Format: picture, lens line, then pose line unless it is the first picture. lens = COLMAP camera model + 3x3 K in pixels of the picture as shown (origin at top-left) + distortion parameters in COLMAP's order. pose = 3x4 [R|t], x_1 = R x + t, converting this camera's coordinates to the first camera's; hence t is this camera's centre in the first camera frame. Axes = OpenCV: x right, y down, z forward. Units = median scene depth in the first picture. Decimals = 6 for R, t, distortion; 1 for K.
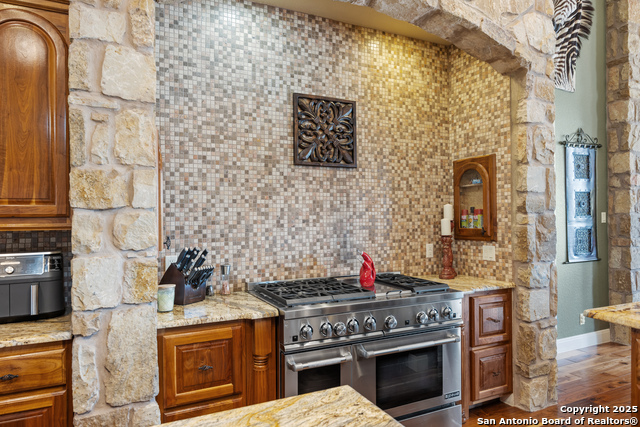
lens RADIAL K [[418.6, 0, 318.8], [0, 418.6, 214.8], [0, 0, 1]] dist [-0.004855, -0.001783]
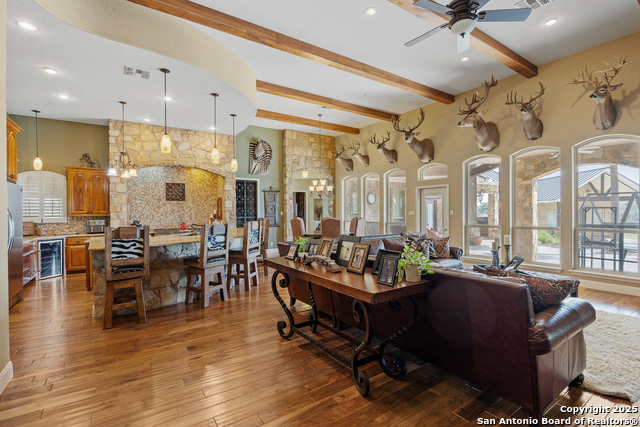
lens RADIAL K [[306.2, 0, 322.0], [0, 306.2, 212.2], [0, 0, 1]] dist [-0.006363, -0.000229]
pose [[0.992354, -0.000423, 0.123424, 1.064646], [0.000142, 0.999997, 0.002285, -0.011491], [-0.123425, -0.002250, 0.992351, -2.107136]]
